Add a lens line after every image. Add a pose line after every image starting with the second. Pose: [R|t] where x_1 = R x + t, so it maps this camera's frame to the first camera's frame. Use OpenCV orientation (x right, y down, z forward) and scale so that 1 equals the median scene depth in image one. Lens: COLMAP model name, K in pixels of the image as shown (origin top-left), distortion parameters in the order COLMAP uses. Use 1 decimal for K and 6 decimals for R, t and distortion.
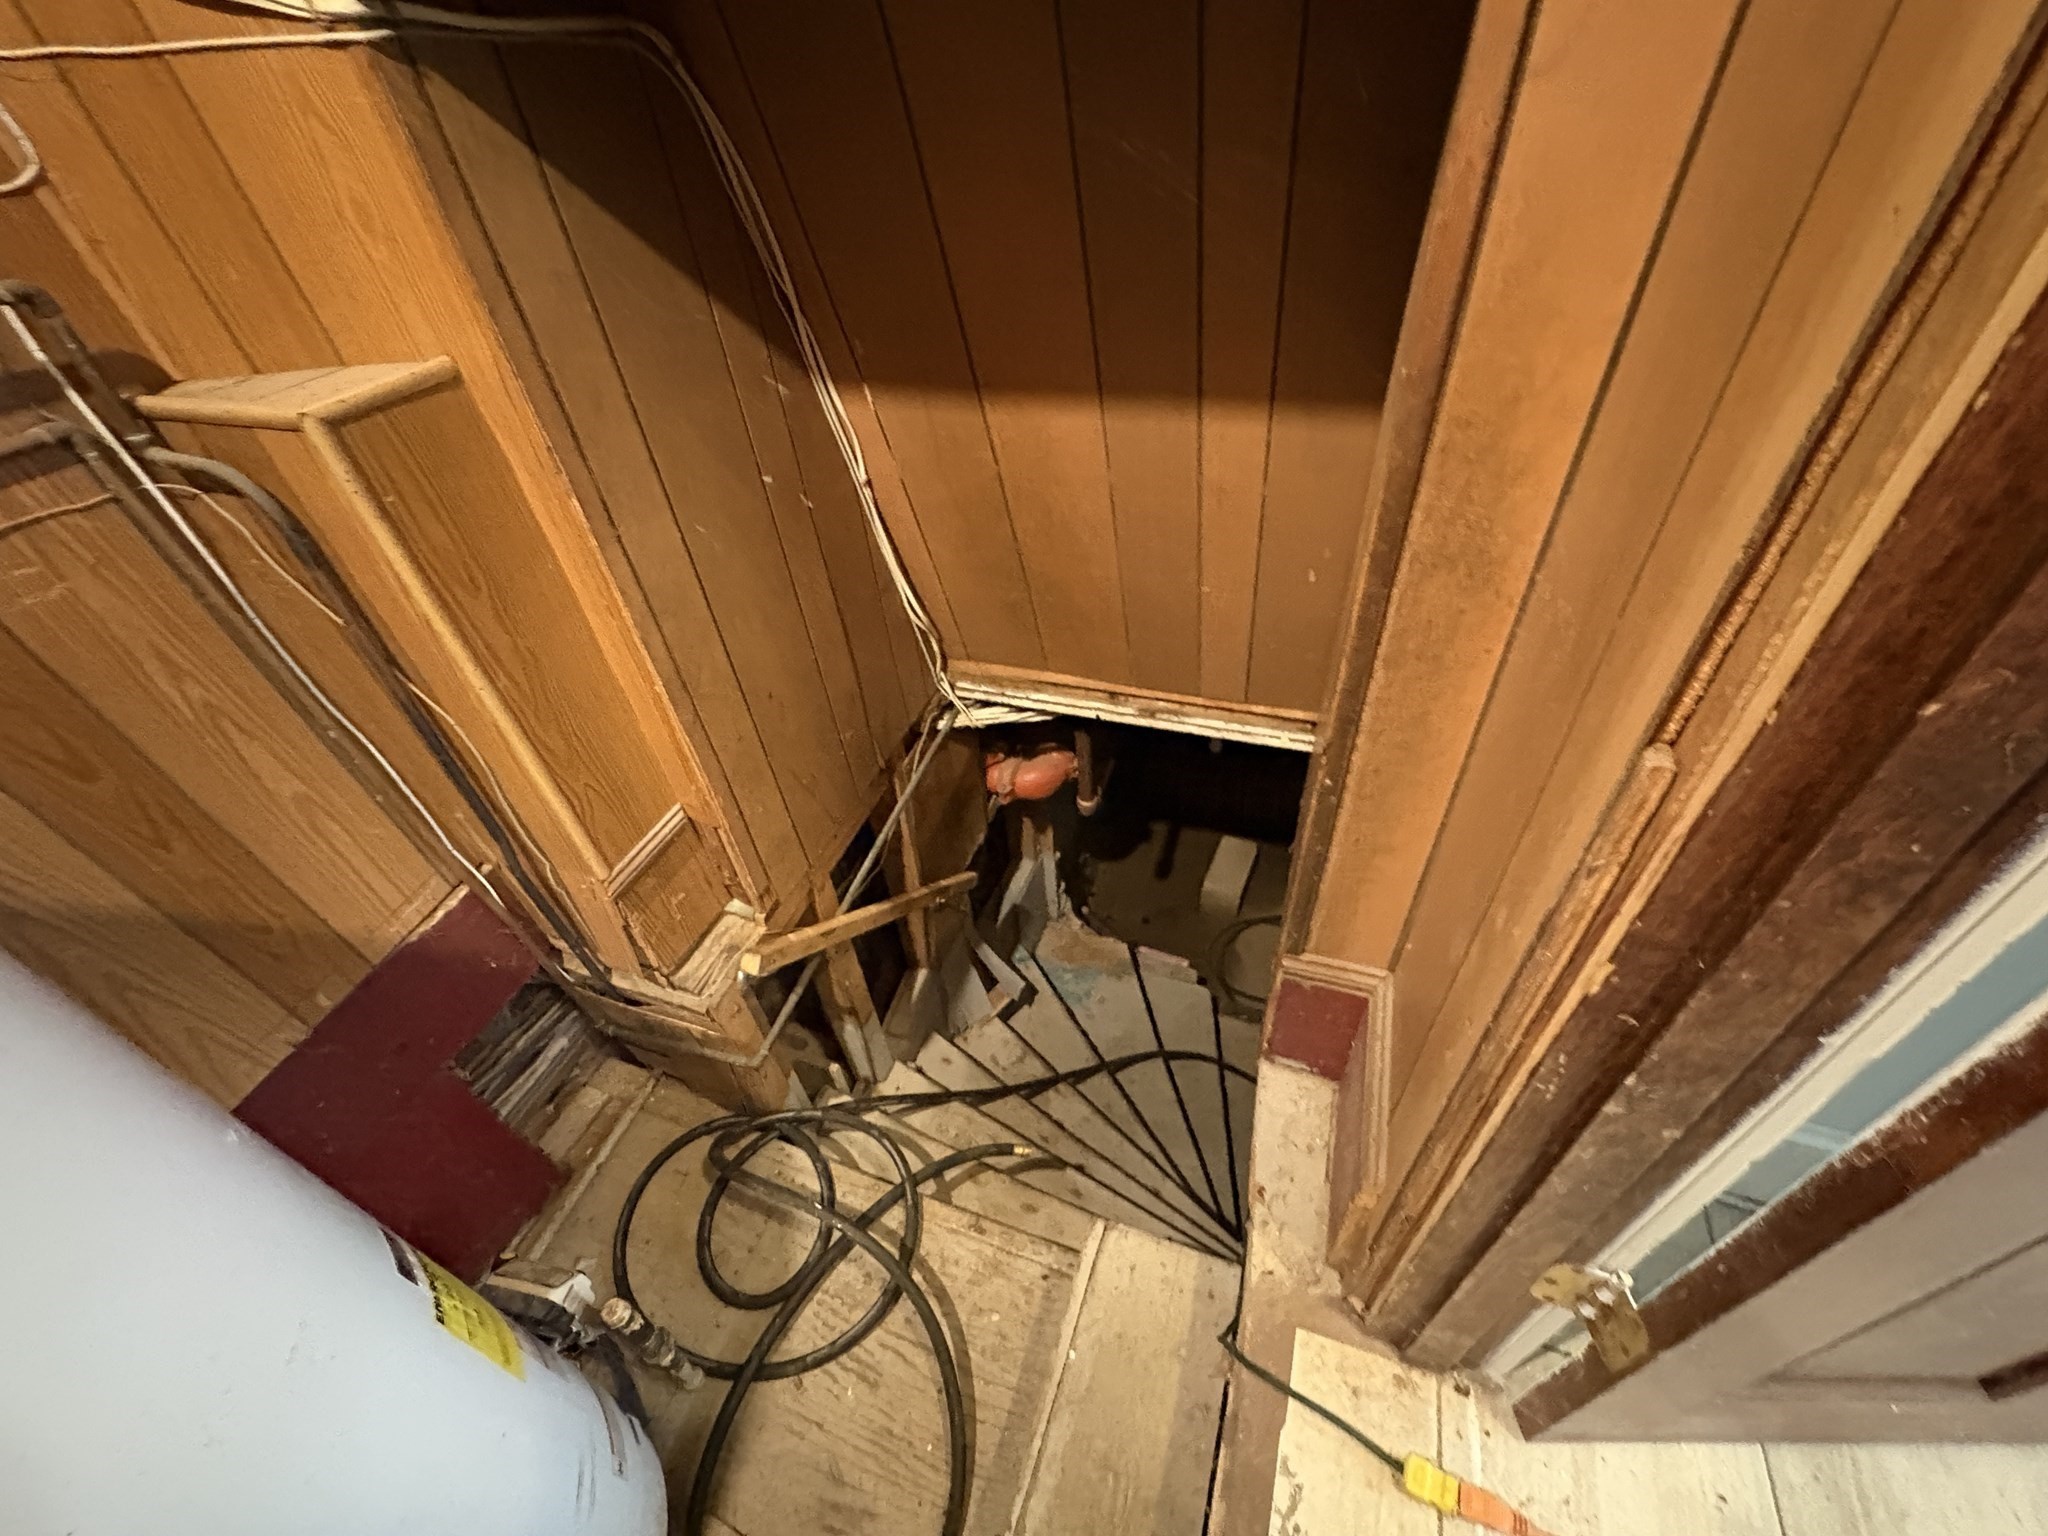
lens RADIAL K [[813.1, 0, 1019.5], [0, 813.1, 766.7], [0, 0, 1]] dist [-0.000222, 0.000506]
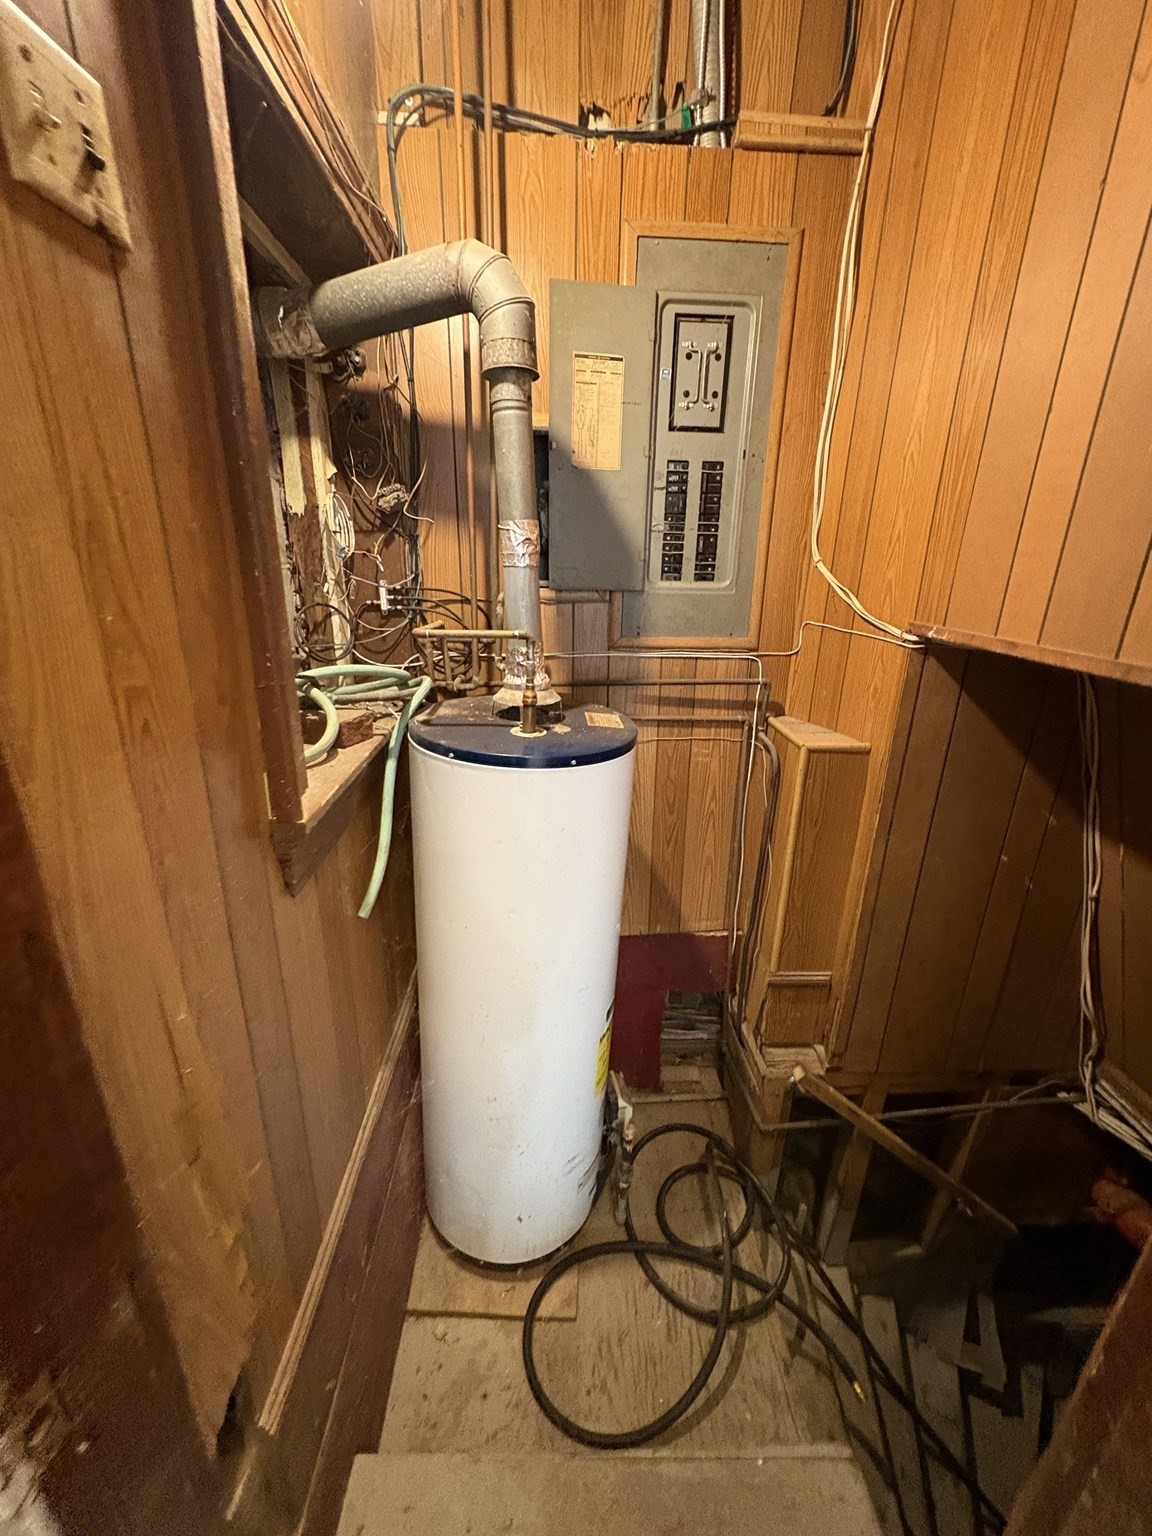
lens RADIAL K [[609.9, 0, 577.1], [0, 609.9, 767.7], [0, 0, 1]] dist [-0.000222, 0.000506]
pose [[0.379033, 0.380085, -0.843723, 0.313771], [-0.648433, 0.759570, 0.050874, -0.002093], [0.660204, 0.527815, 0.534362, -0.293254]]
